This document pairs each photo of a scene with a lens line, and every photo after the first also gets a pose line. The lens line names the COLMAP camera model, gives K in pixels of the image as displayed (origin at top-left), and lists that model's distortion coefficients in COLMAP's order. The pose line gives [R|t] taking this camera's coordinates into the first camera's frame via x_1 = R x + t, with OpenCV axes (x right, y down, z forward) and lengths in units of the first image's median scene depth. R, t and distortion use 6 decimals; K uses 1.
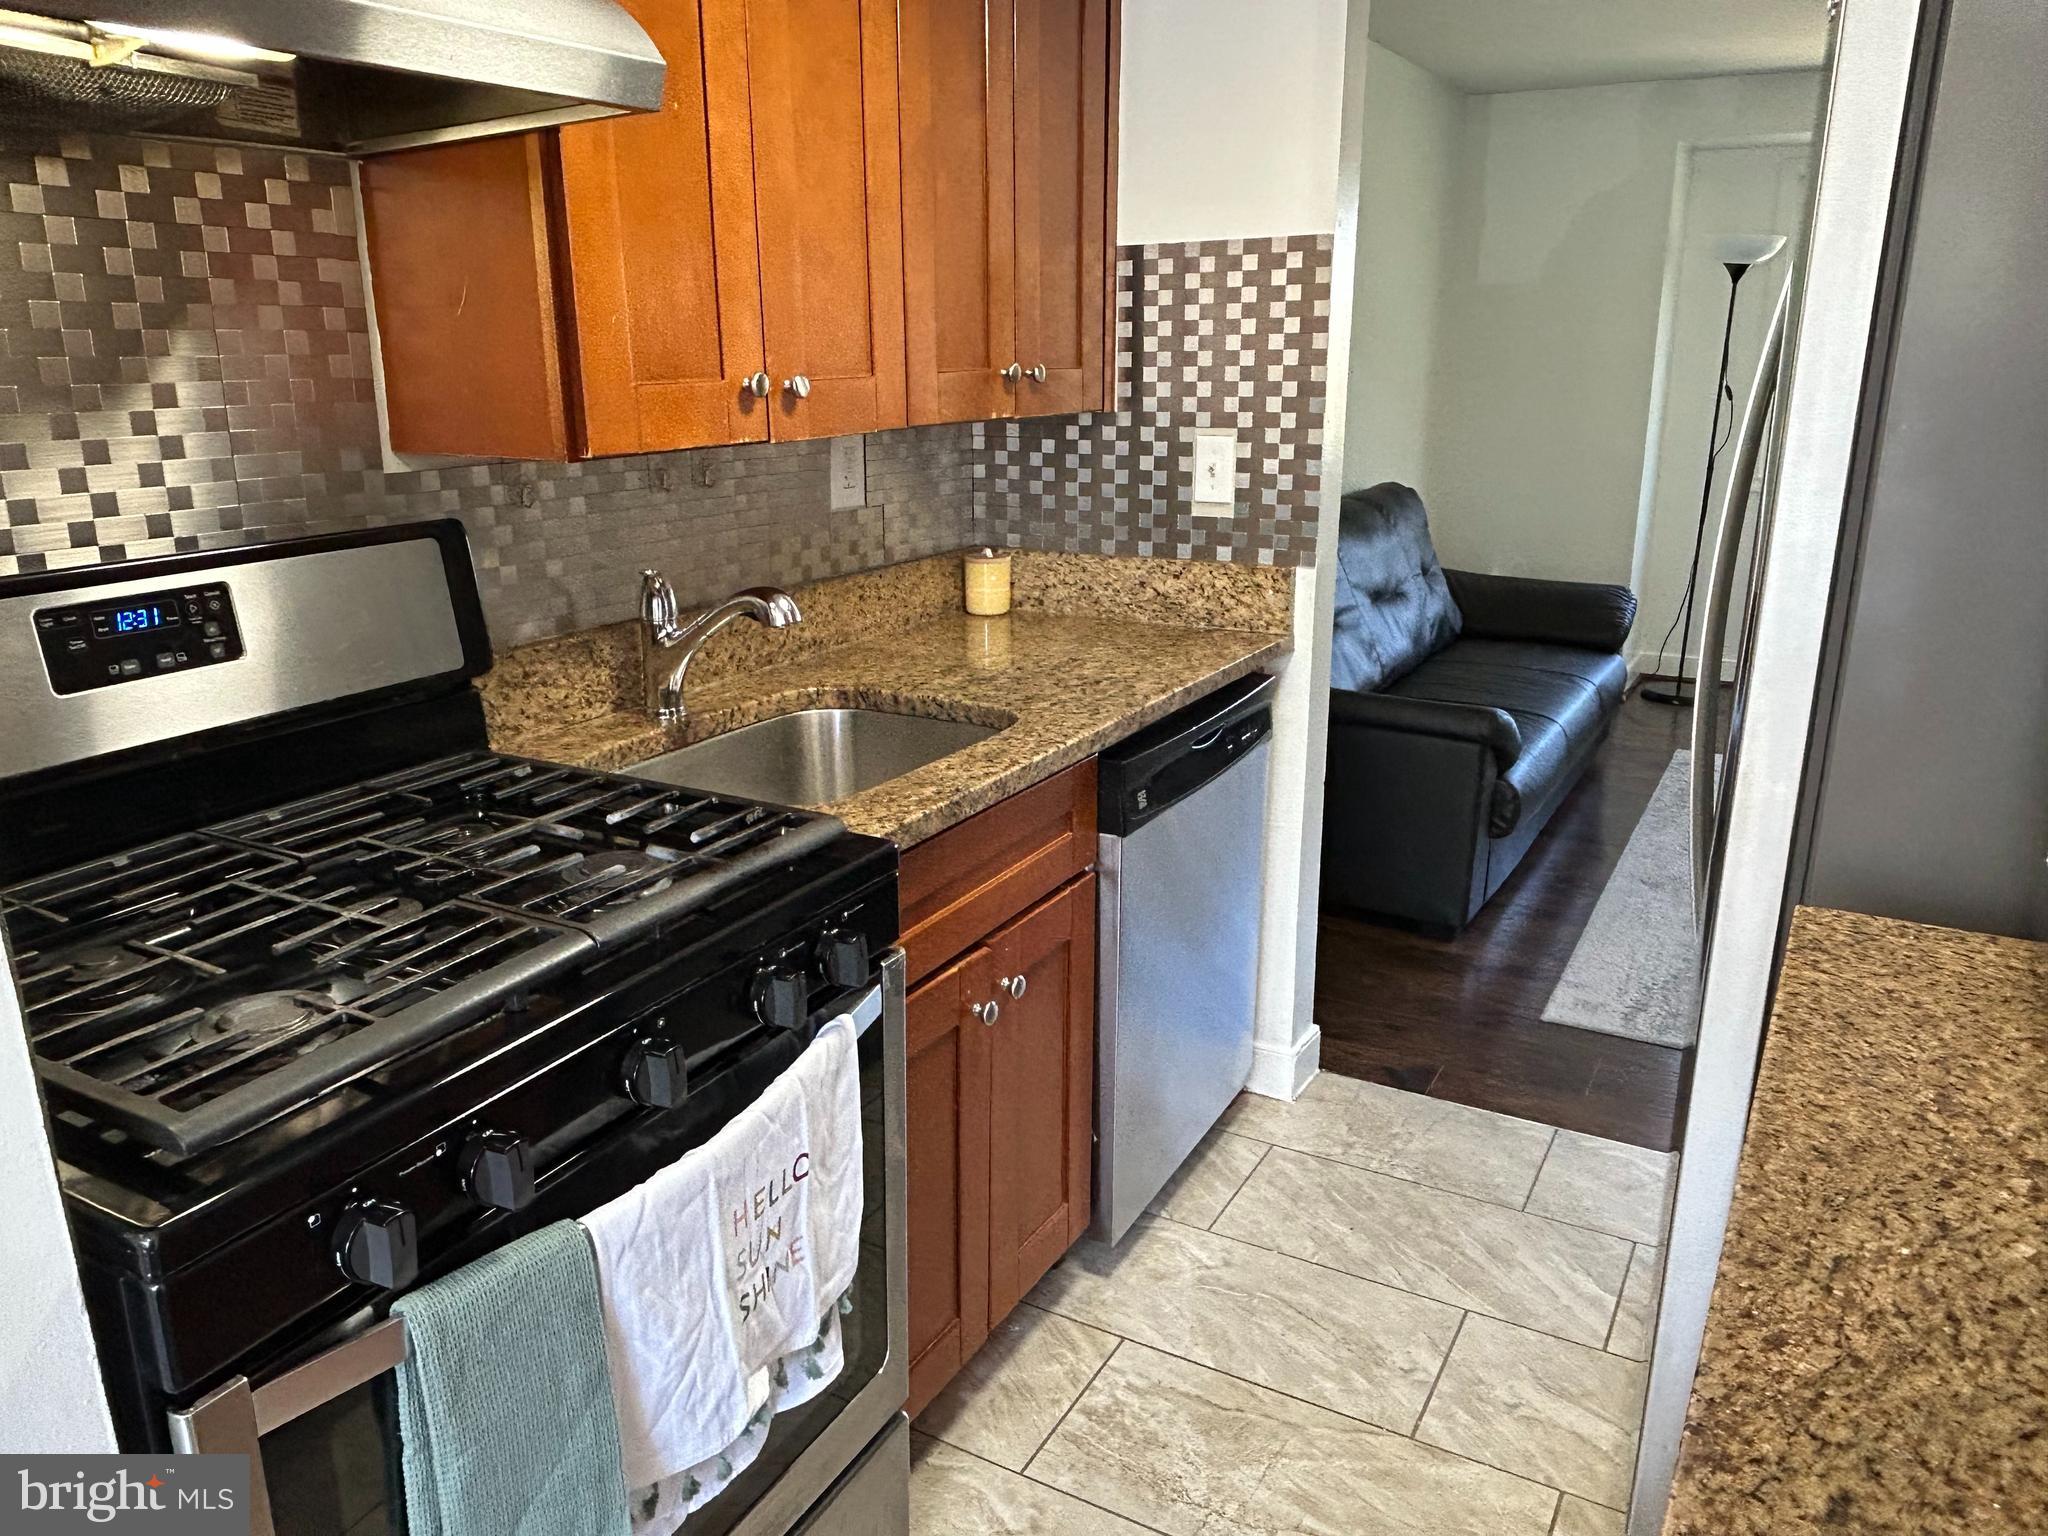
lens RADIAL K [[1467.5, 0, 1014.7], [0, 1467.5, 762.6], [0, 0, 1]] dist [0.045017, 0.001666]
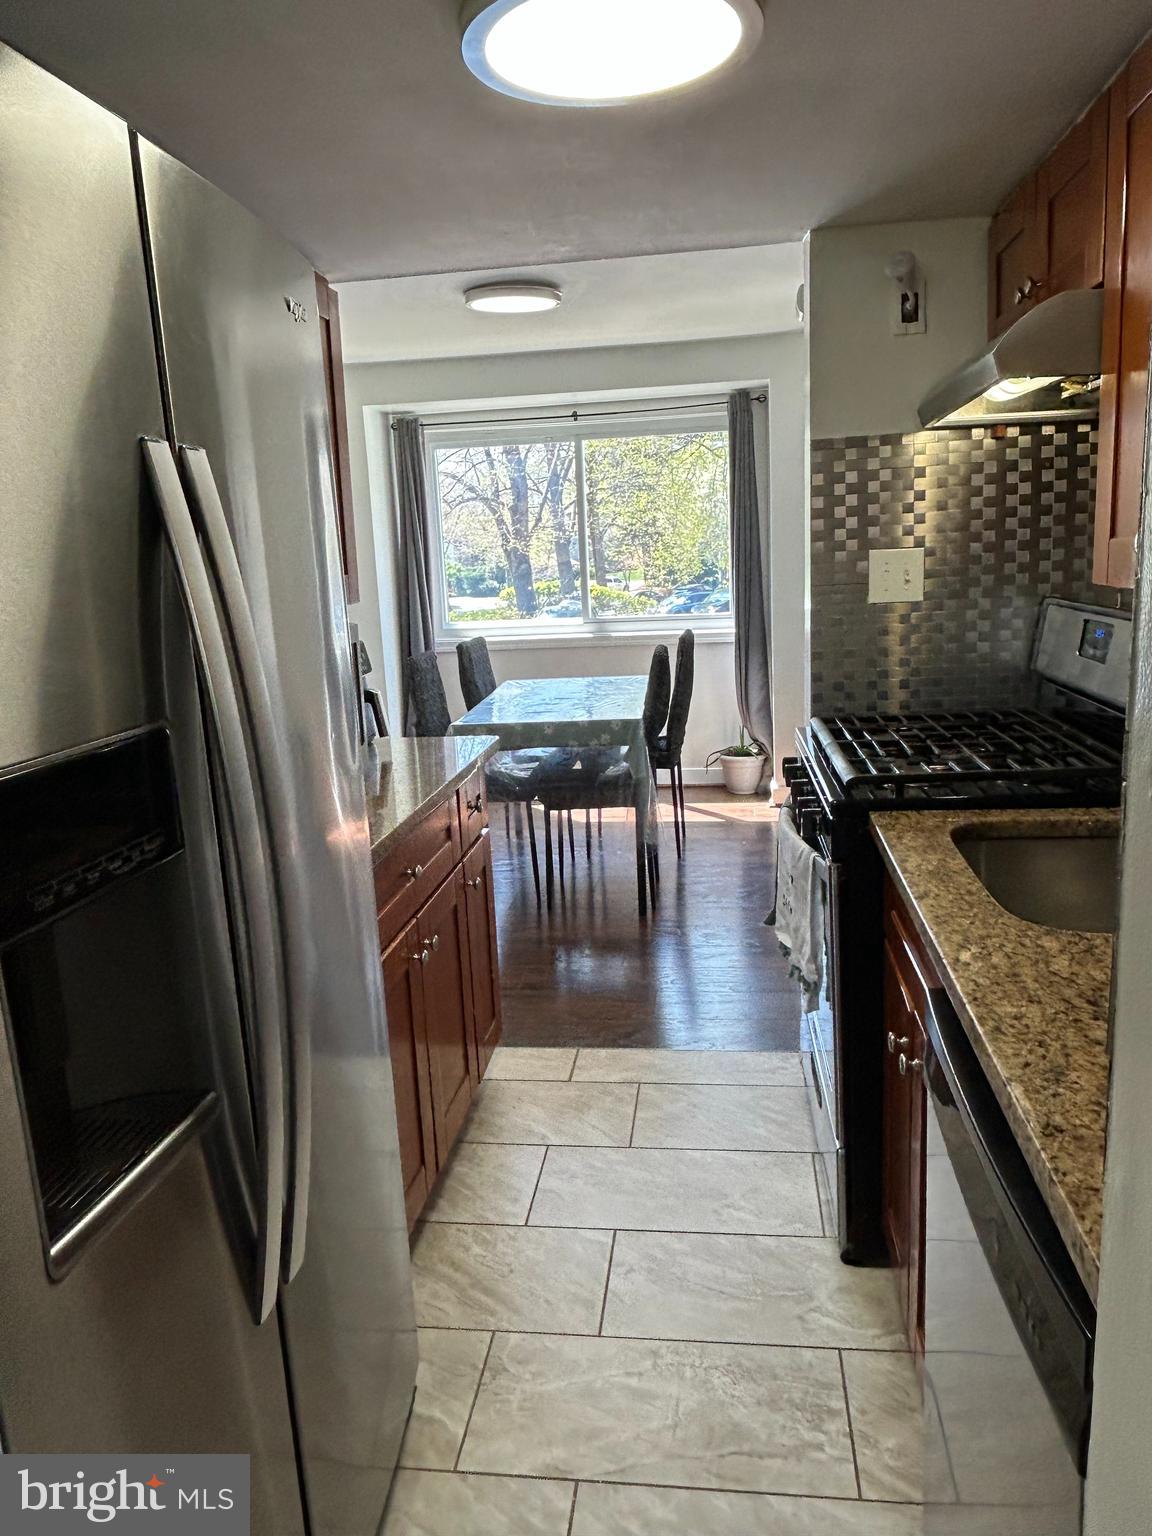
lens RADIAL K [[1100.6, 0, 574.4], [0, 1100.6, 765.9], [0, 0, 1]] dist [0.045017, 0.001666]
pose [[-0.921532, 0.133715, -0.364552, 0.507370], [-0.052455, 0.887363, 0.458077, -0.424692], [0.384742, 0.441255, -0.810720, 1.449697]]
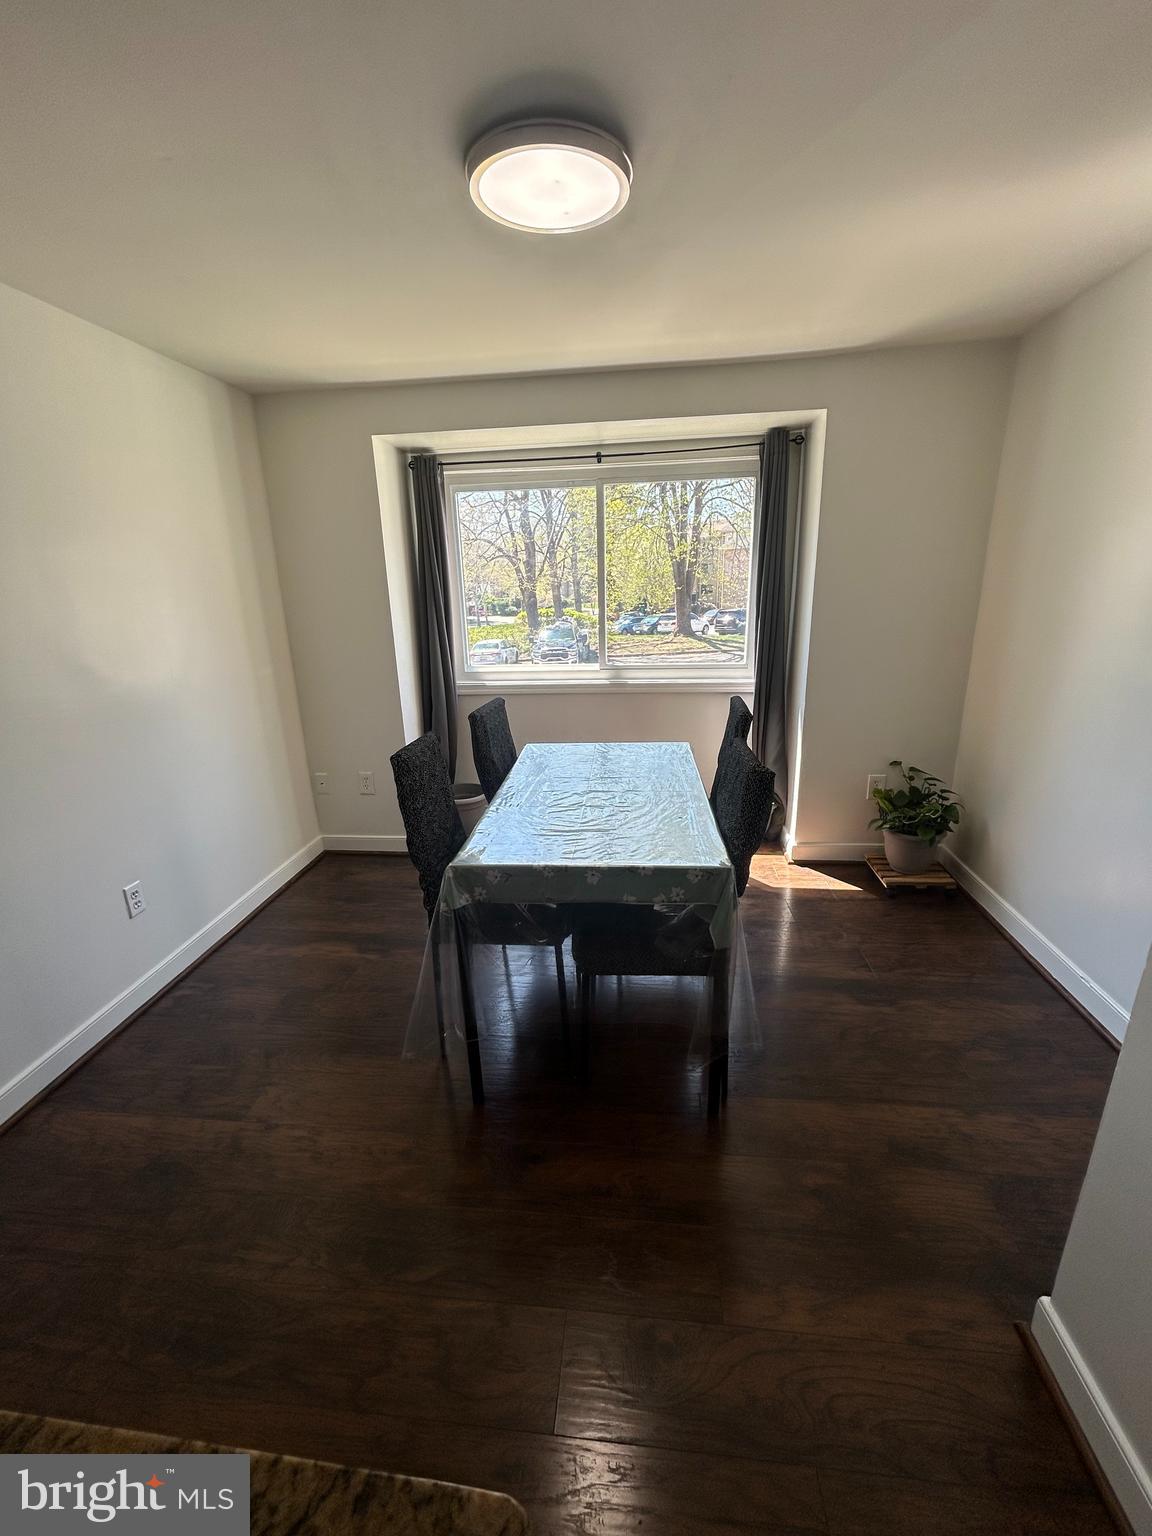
lens RADIAL K [[618.3, 0, 575.4], [0, 618.3, 769.7], [0, 0, 1]] dist [0.000600, 0.000846]
pose [[-0.913345, 0.155615, -0.376279, 0.203969], [-0.077077, 0.841312, 0.535026, -0.169993], [0.399826, 0.517666, -0.756414, 0.583112]]
